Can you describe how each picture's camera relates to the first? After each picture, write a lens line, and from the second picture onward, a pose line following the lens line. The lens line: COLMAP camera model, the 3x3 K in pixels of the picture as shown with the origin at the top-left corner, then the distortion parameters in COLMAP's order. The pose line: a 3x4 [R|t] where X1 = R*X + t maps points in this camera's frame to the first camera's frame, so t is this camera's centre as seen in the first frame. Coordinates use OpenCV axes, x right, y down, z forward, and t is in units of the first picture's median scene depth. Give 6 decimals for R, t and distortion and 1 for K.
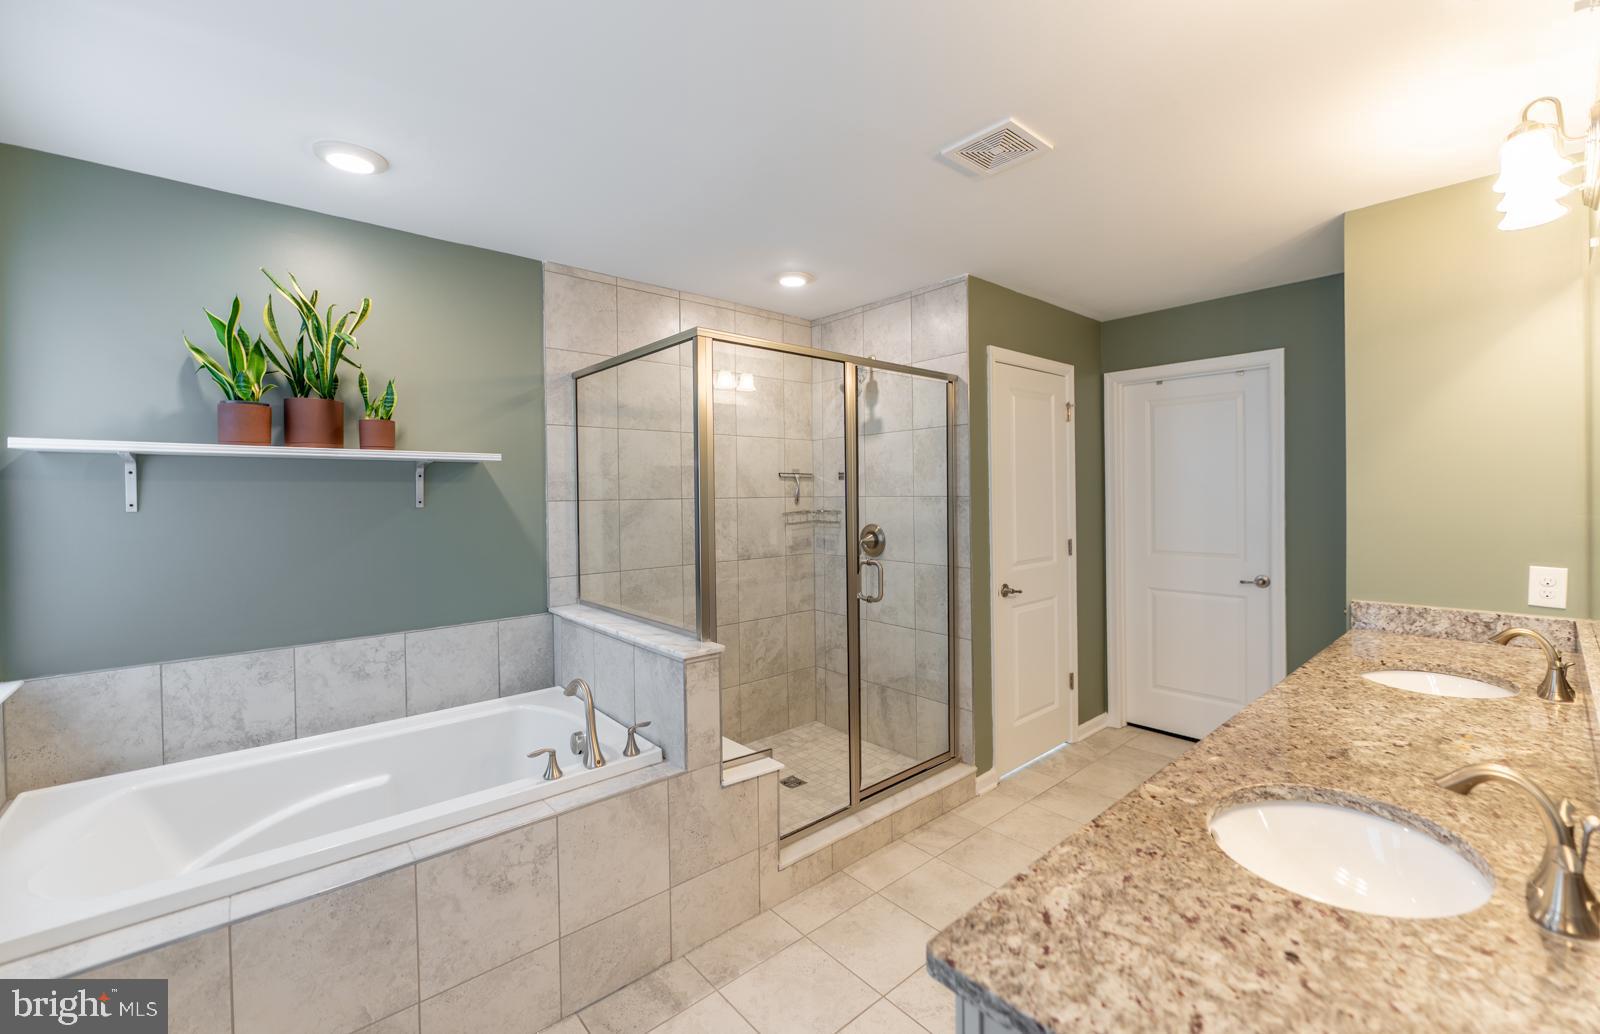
lens RADIAL K [[646.6, 0, 796.1], [0, 646.6, 494.0], [0, 0, 1]] dist [-0.007484, -0.000062]
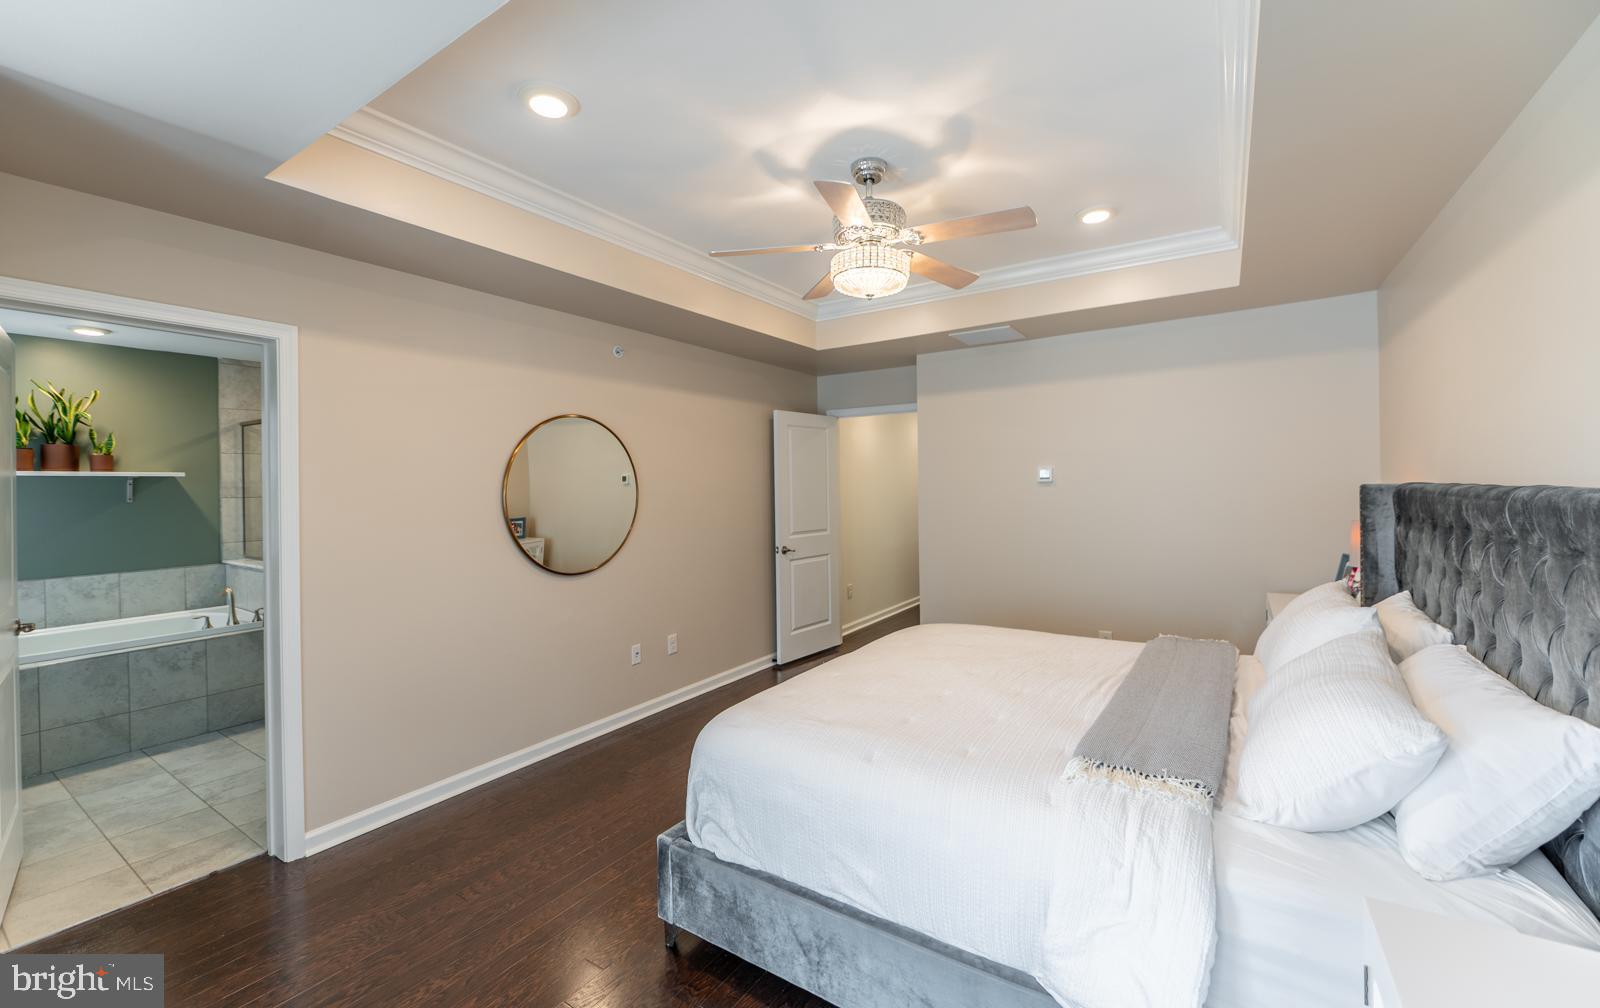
lens RADIAL K [[646.9, 0, 781.8], [0, 646.9, 484.4], [0, 0, 1]] dist [-0.002193, -0.000270]
pose [[0.964317, -0.000447, 0.264752, 0.666965], [0.001831, 0.999986, -0.004981, -0.016236], [-0.264746, 0.005288, 0.964304, -1.170565]]
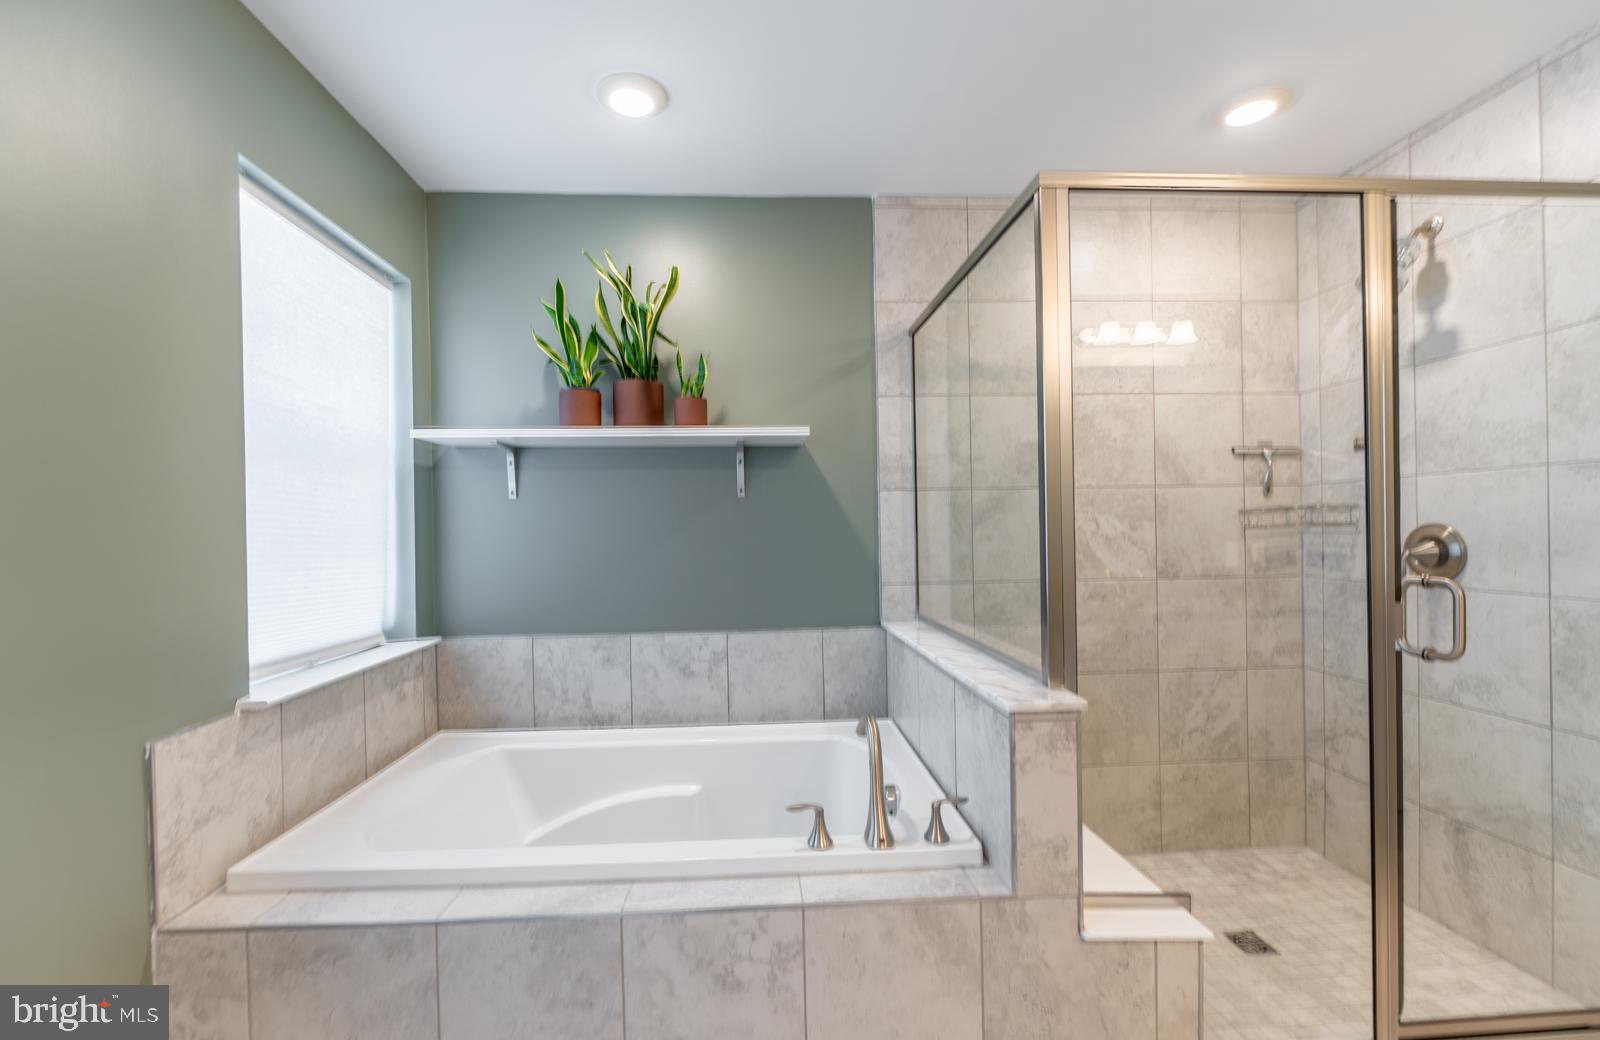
lens RADIAL K [[657.6, 0, 780.6], [0, 657.6, 532.3], [0, 0, 1]] dist [-0.006481, 0.000216]
pose [[0.788248, 0.000790, -0.615358, 0.030298], [0.006271, 0.999937, 0.009317, 0.062473], [0.615326, -0.011203, 0.788193, 0.303094]]
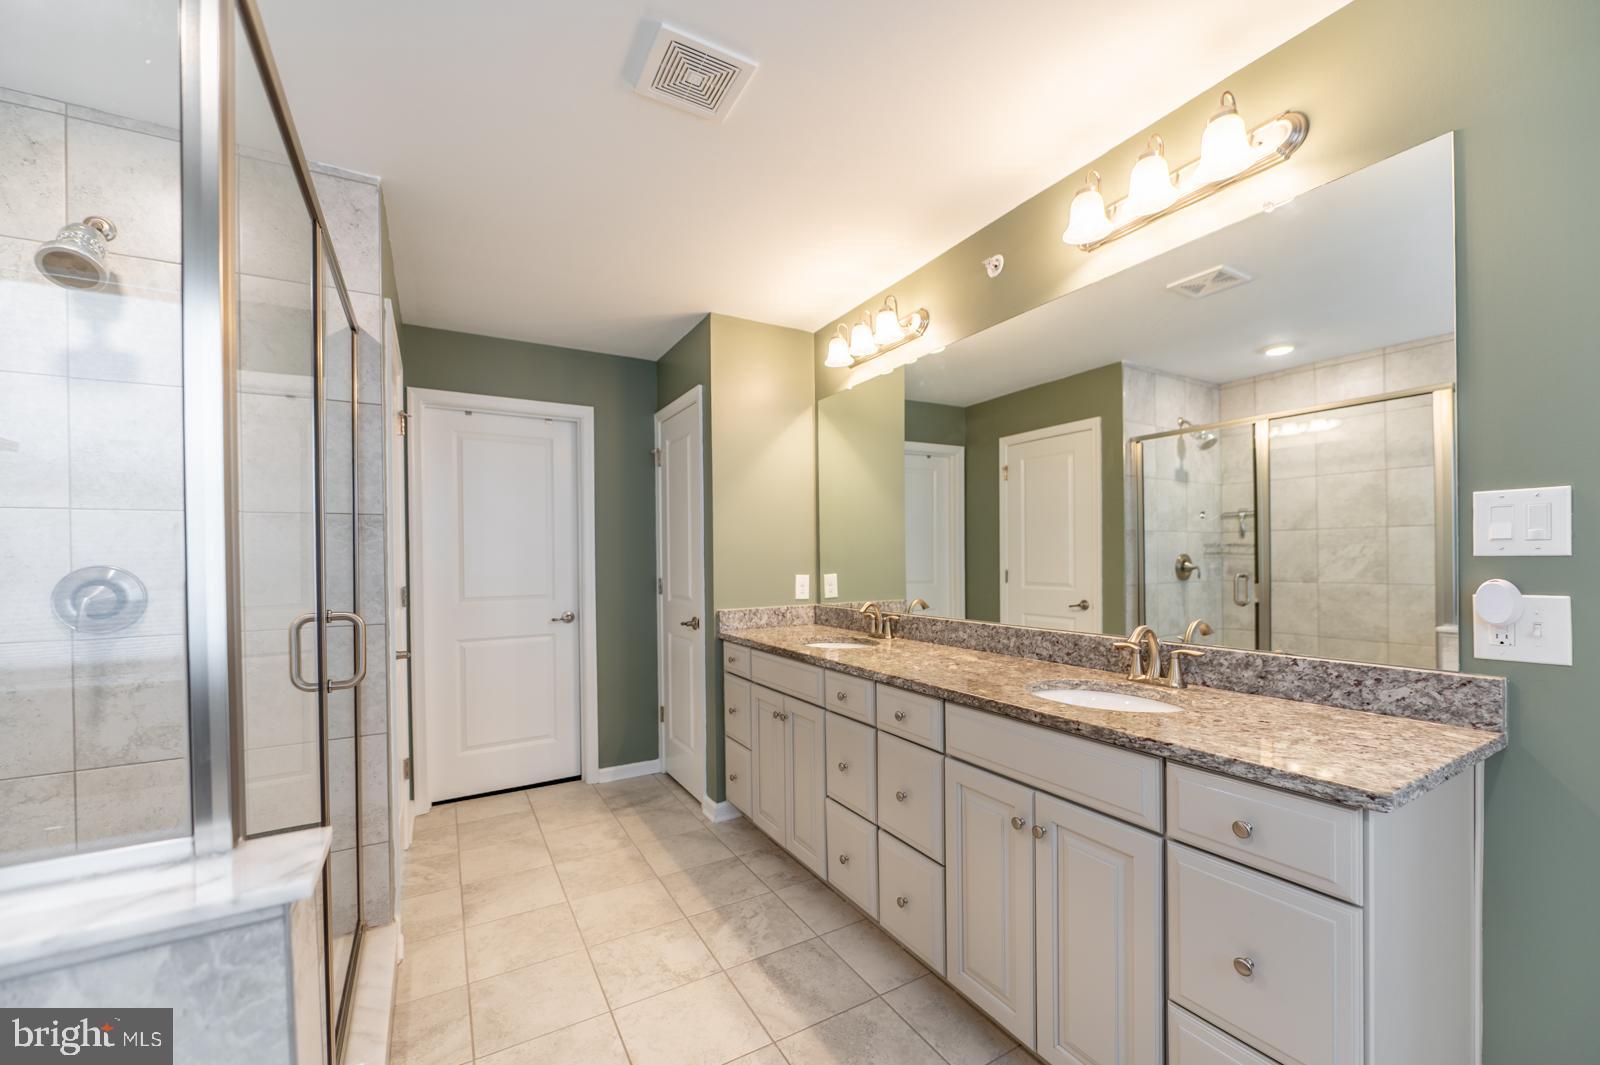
lens RADIAL K [[640.8, 0, 806.6], [0, 640.8, 562.0], [0, 0, 1]] dist [-0.000389, -0.000003]
pose [[0.174569, 0.004248, 0.984636, -0.369023], [0.011297, 0.999916, -0.006316, 0.073626], [-0.984580, 0.012226, 0.174506, 0.566879]]
